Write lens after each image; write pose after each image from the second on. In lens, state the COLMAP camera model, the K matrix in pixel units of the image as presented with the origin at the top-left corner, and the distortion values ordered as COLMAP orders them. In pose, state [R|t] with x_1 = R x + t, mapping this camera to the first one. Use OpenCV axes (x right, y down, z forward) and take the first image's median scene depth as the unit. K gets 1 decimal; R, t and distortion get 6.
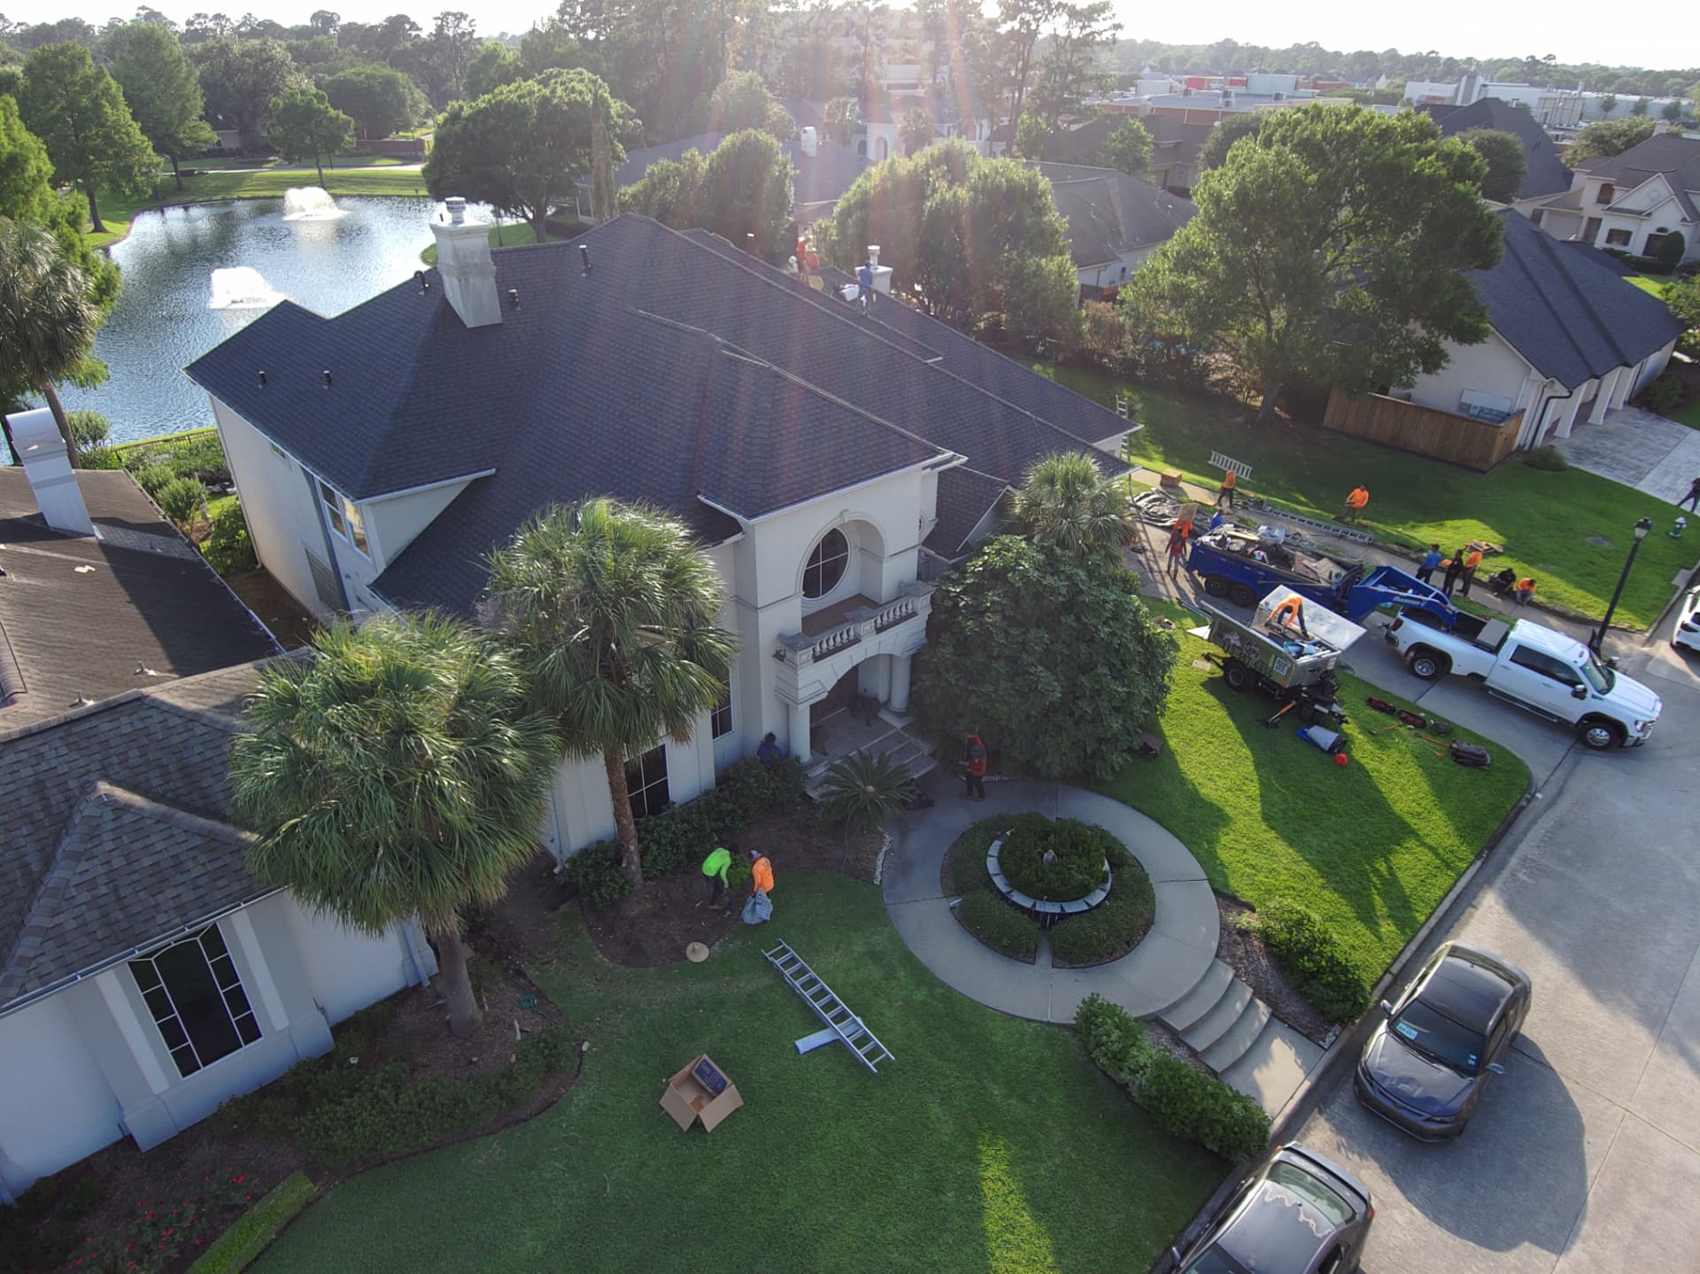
lens RADIAL K [[1016.6, 0, 850.0], [0, 1016.6, 637.0], [0, 0, 1]] dist [0.055975, -0.079674]
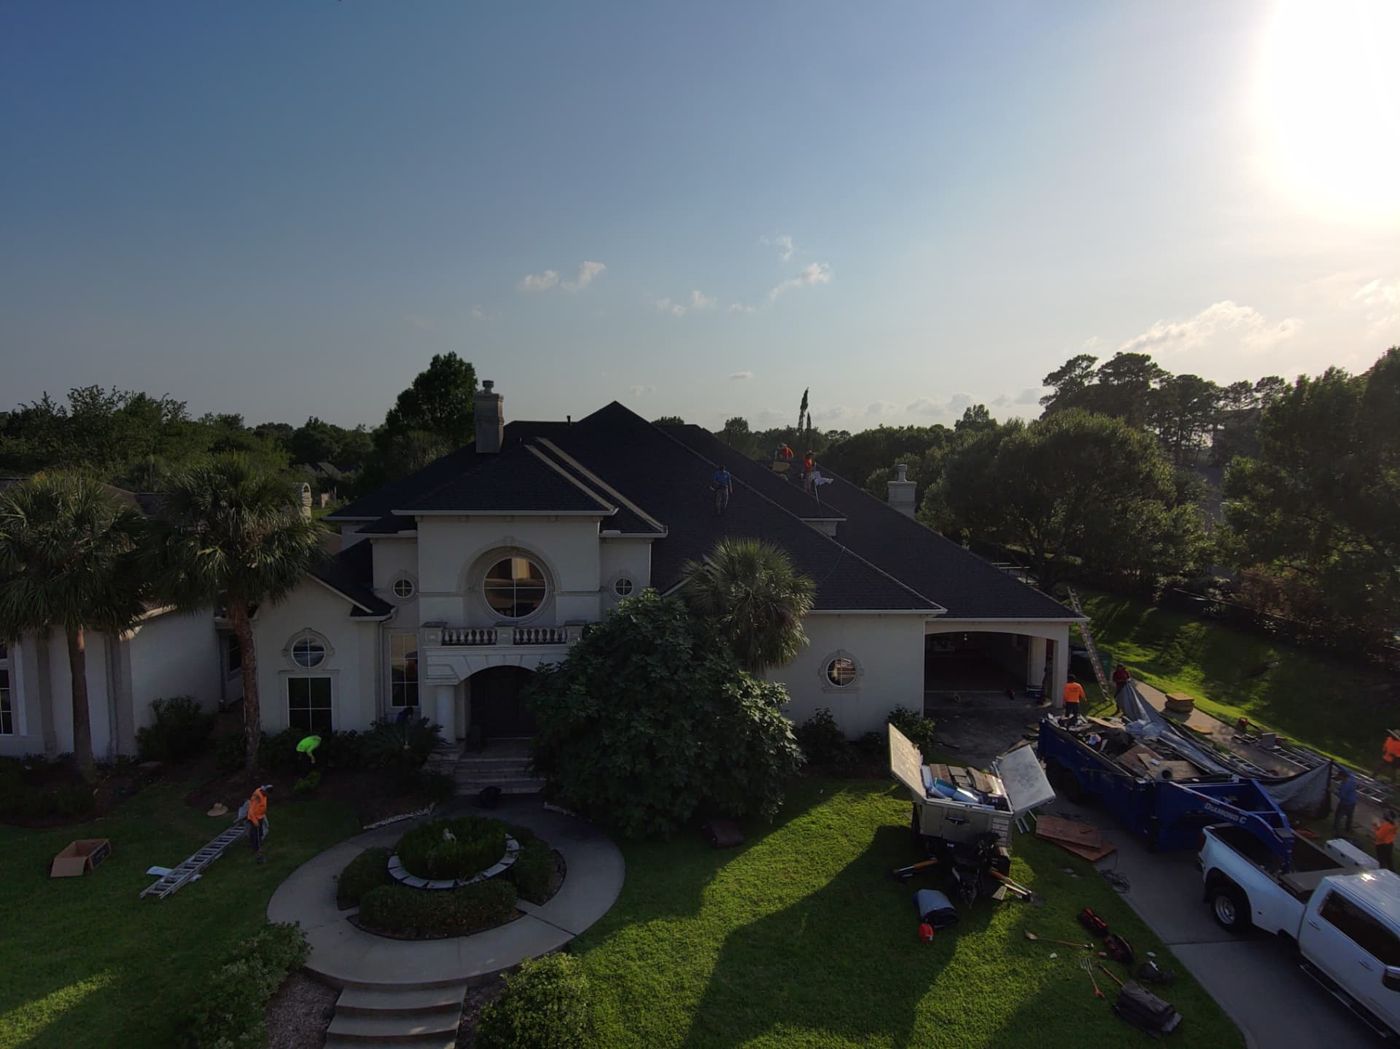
lens RADIAL K [[837.2, 0, 700.0], [0, 837.2, 524.5], [0, 0, 1]] dist [0.055975, -0.079674]
pose [[0.760770, 0.041547, -0.647690, 0.715910], [-0.318662, 0.893290, -0.316996, 0.098693], [0.565405, 0.447556, 0.692828, 0.336827]]
